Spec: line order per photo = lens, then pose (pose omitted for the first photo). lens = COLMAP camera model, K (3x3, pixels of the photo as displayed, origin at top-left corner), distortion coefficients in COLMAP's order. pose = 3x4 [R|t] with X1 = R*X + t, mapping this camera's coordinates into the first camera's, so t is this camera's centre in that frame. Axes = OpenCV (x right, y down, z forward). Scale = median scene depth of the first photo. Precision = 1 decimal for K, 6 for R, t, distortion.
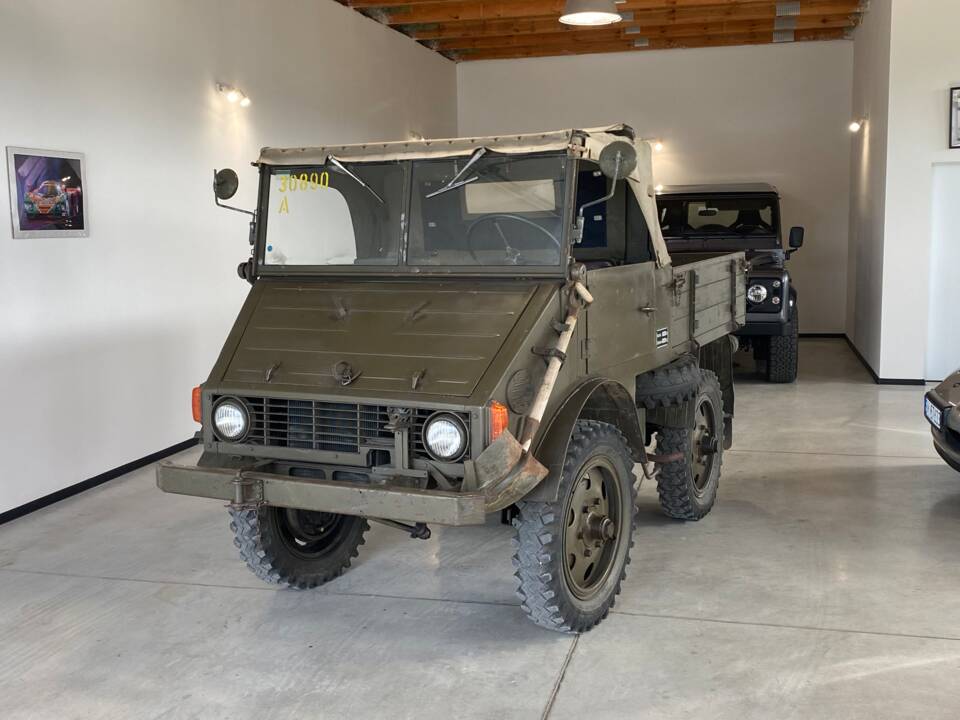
lens RADIAL K [[1075.2, 0, 488.1], [0, 1075.2, 360.9], [0, 0, 1]] dist [0.033929, 0.000000]
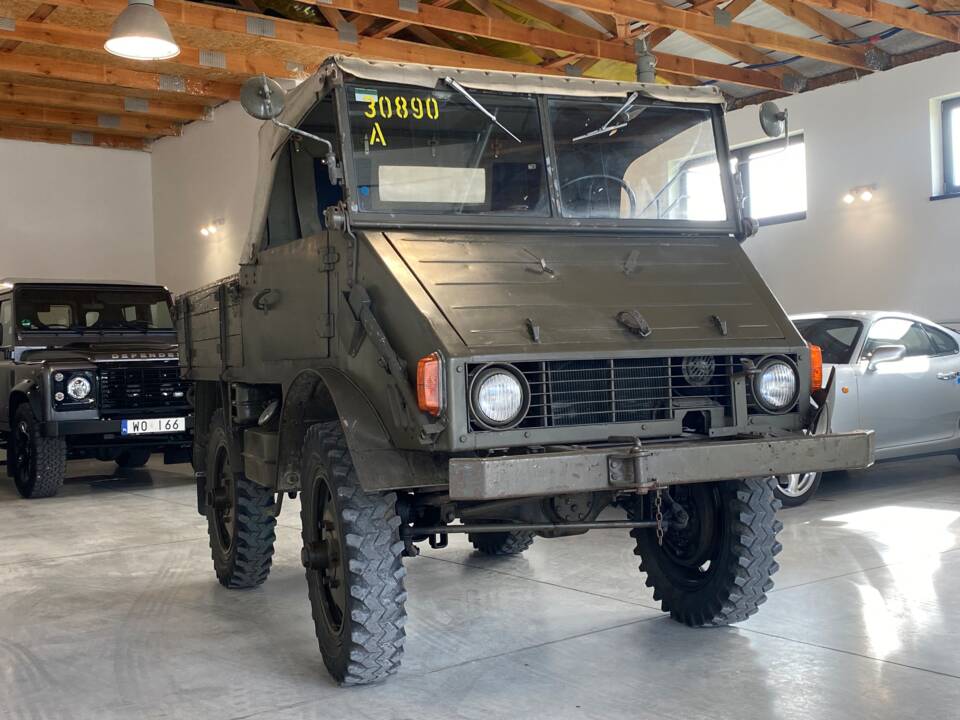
lens RADIAL K [[1075.2, 0, 486.5], [0, 1075.2, 360.6], [0, 0, 1]] dist [0.033929, 0.000000]
pose [[0.641749, -0.002898, 0.766909, -0.725527], [0.122586, 0.987523, -0.098848, 0.092310], [-0.757054, 0.157448, 0.634097, 0.515054]]
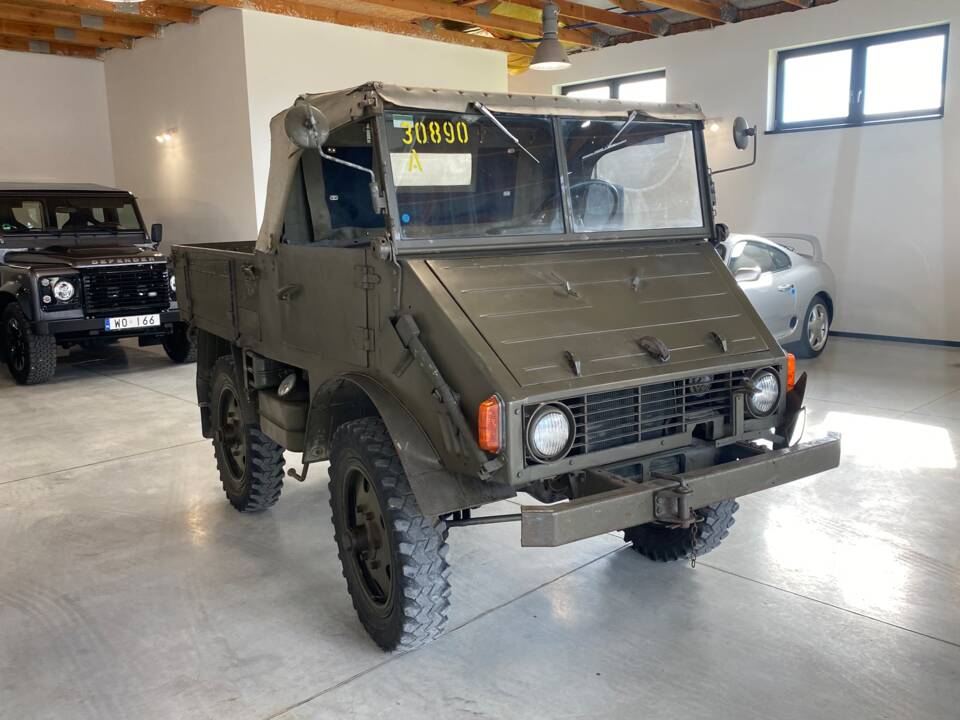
lens RADIAL K [[830.0, 0, 488.2], [0, 830.0, 351.1], [0, 0, 1]] dist [0.022187, -0.010684]
pose [[0.530486, -0.131680, 0.837403, -0.695905], [0.122189, 0.989423, 0.078180, -0.051213], [-0.838841, 0.060848, 0.540965, 0.659842]]
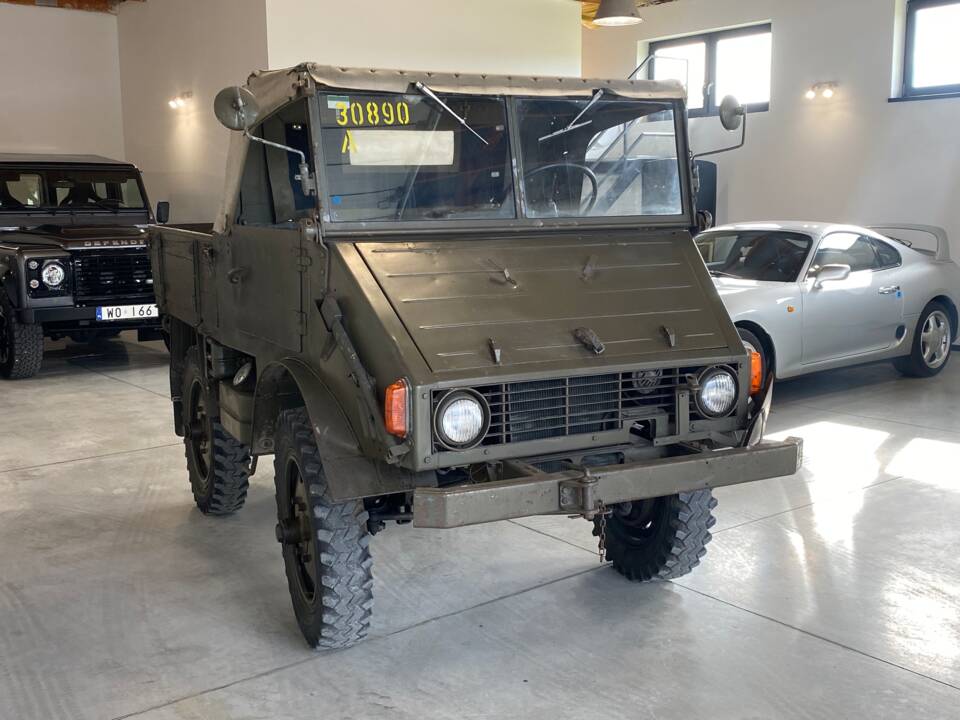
lens RADIAL K [[1047.1, 0, 489.7], [0, 1047.1, 347.8], [0, 0, 1]] dist [0.024209, 0.000000]
pose [[0.614820, -0.100726, 0.782209, -0.739566], [0.099851, 0.993771, 0.049486, -0.028217], [-0.782321, 0.047680, 0.621047, 0.484408]]
